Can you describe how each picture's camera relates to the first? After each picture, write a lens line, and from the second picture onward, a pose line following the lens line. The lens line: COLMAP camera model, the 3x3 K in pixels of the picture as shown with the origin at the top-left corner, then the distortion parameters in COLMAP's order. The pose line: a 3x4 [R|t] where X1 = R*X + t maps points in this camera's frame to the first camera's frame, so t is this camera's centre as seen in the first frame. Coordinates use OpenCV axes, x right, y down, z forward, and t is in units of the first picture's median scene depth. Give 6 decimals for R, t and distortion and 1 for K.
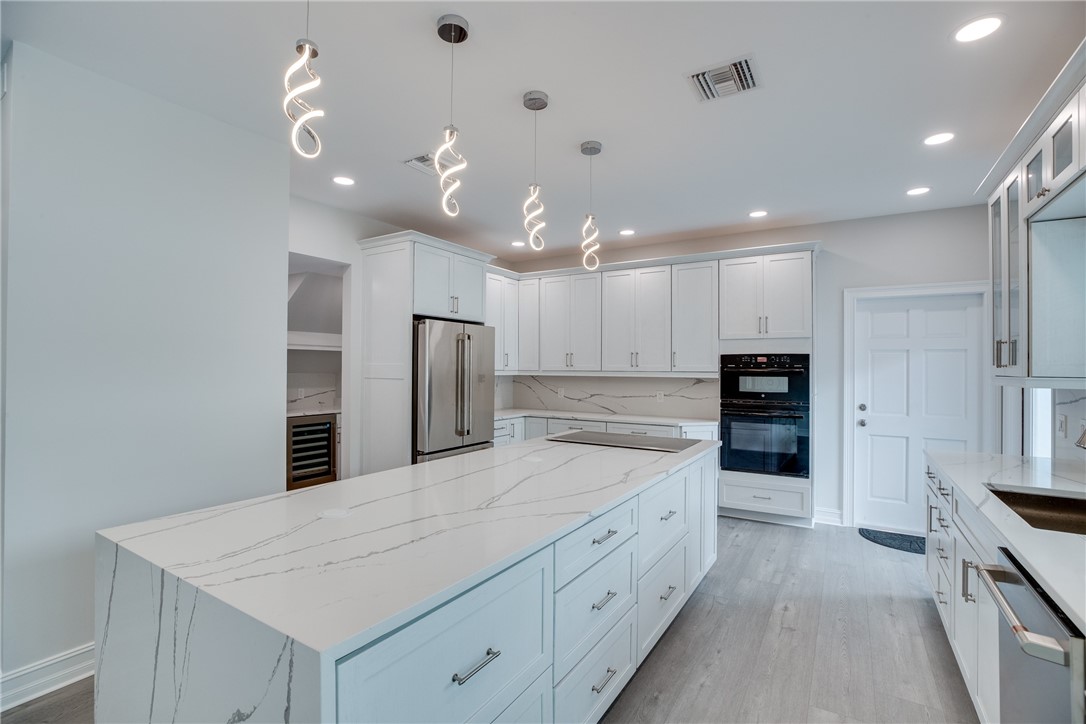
lens RADIAL K [[496.4, 0, 543.0], [0, 496.4, 362.0], [0, 0, 1]] dist [-0.051954, 0.015046]
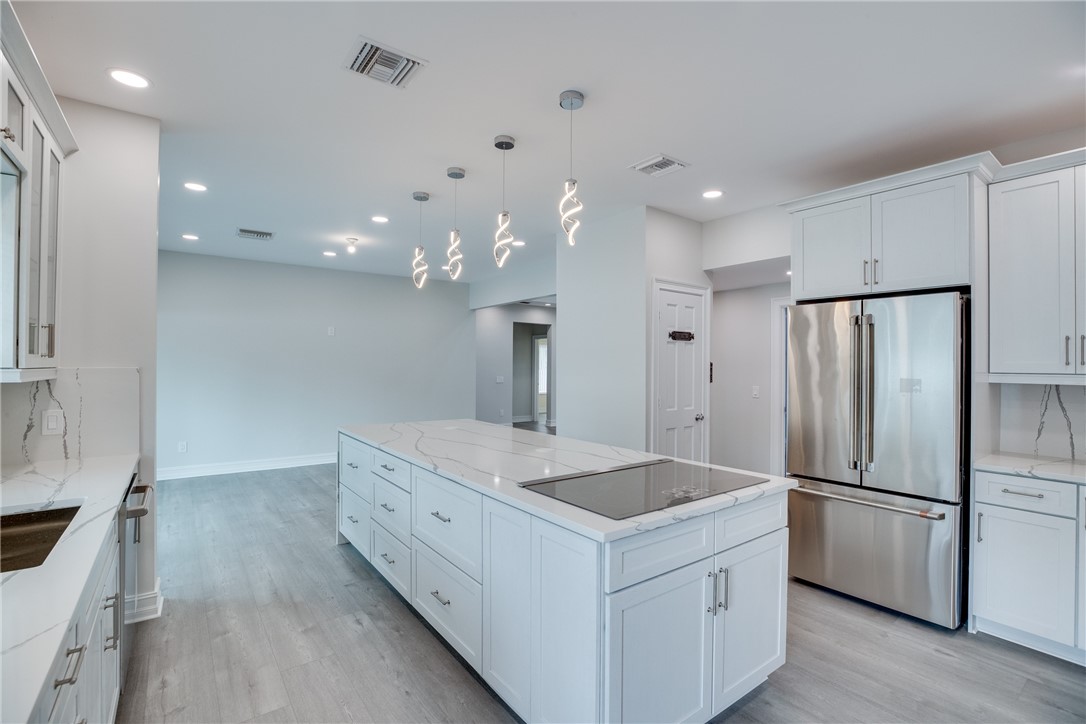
lens RADIAL K [[496.4, 0, 543.0], [0, 496.4, 362.0], [0, 0, 1]] dist [-0.051954, 0.015046]
pose [[-0.364374, -0.015392, -0.931125, 0.583433], [-0.000476, 0.999866, -0.016342, 0.015218], [0.931253, -0.005512, -0.364333, 0.832330]]
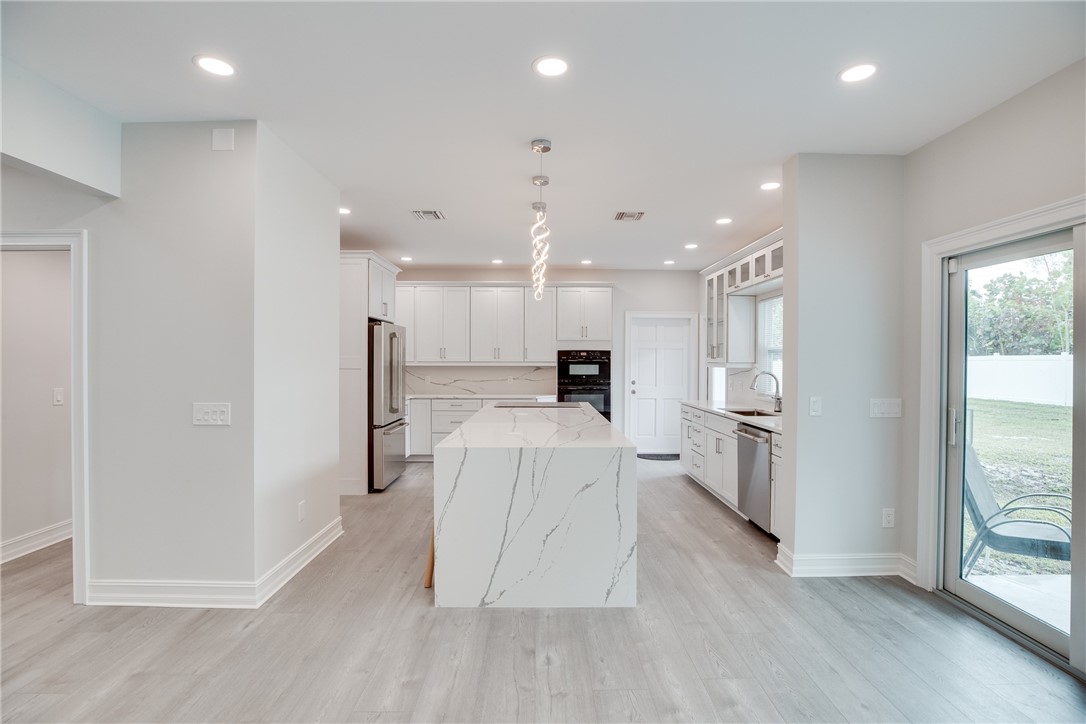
lens RADIAL K [[496.4, 0, 543.0], [0, 496.4, 362.0], [0, 0, 1]] dist [-0.051954, 0.015046]
pose [[0.845851, -0.005680, 0.533389, -0.516088], [-0.003683, 0.999857, 0.016489, -0.004569], [-0.533407, -0.015912, 0.845709, -0.275659]]
